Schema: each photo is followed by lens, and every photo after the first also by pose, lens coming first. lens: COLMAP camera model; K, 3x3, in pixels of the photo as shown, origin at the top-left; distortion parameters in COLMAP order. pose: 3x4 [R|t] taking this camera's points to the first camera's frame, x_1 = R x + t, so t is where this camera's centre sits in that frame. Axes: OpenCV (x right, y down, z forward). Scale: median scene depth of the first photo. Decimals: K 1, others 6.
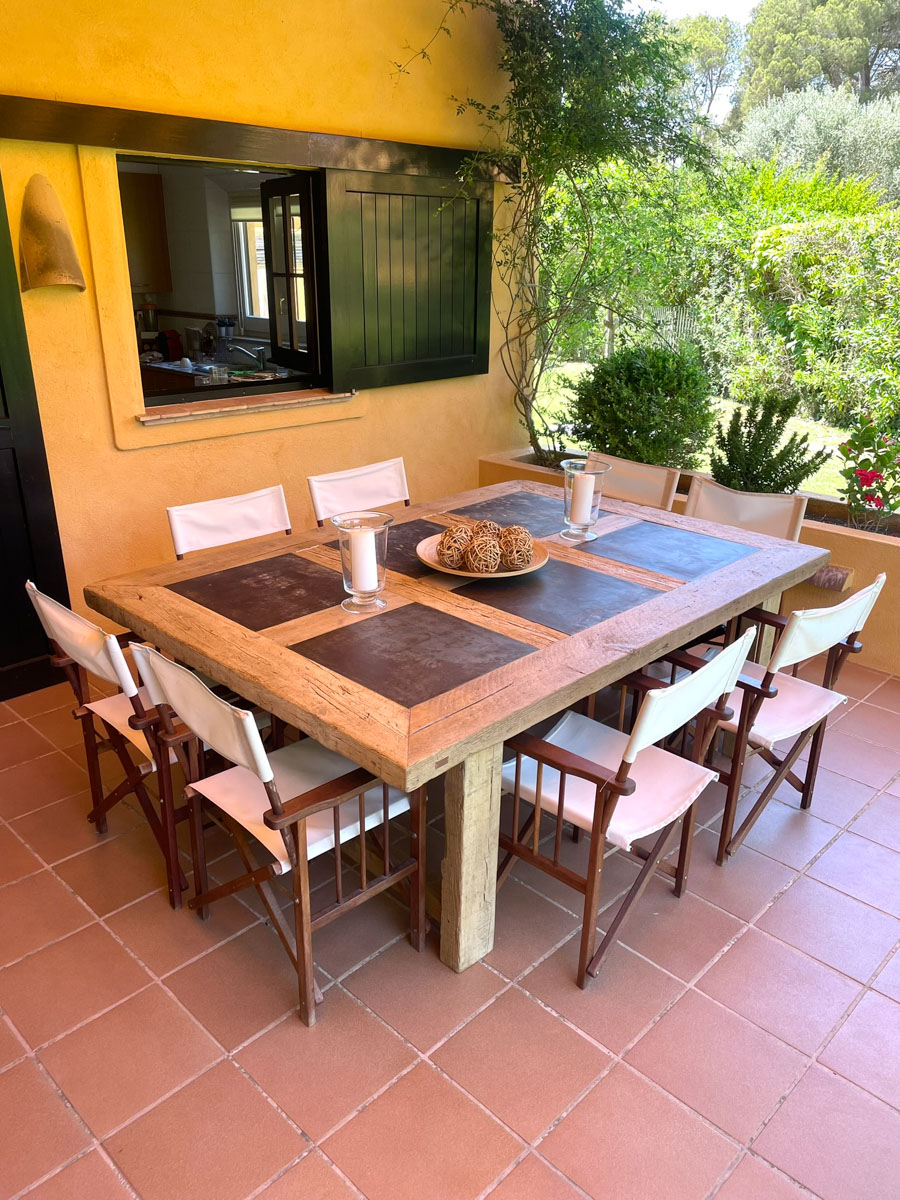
lens RADIAL K [[900.6, 0, 440.0], [0, 900.6, 600.6], [0, 0, 1]] dist [0.097416, -0.003747]
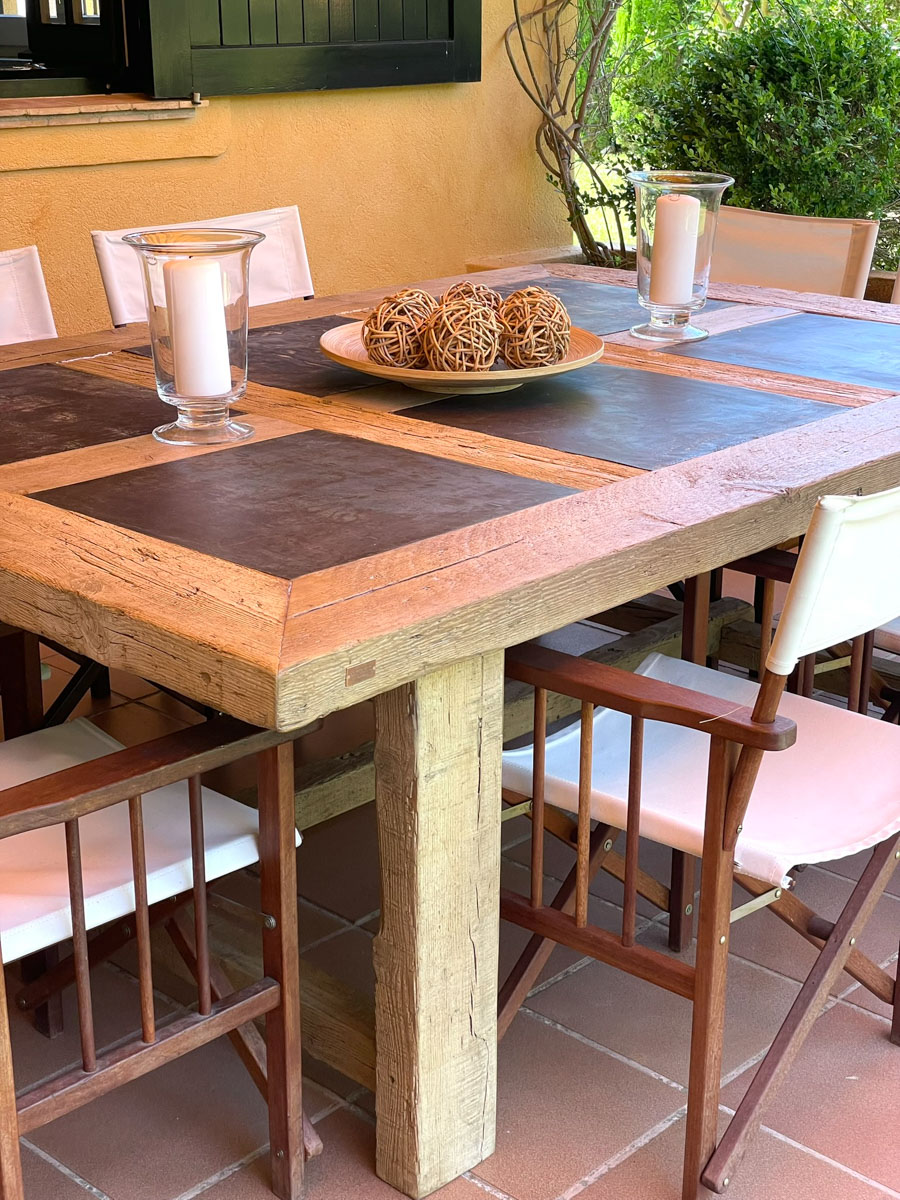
lens RADIAL K [[1795.9, 0, 454.7], [0, 1795.9, 601.0], [0, 0, 1]] dist [0.126132, 0.000000]
pose [[0.999474, -0.021014, 0.024691, 0.020674], [0.021949, 0.999028, -0.038230, 0.135927], [-0.023864, 0.038752, 0.998964, 0.088718]]
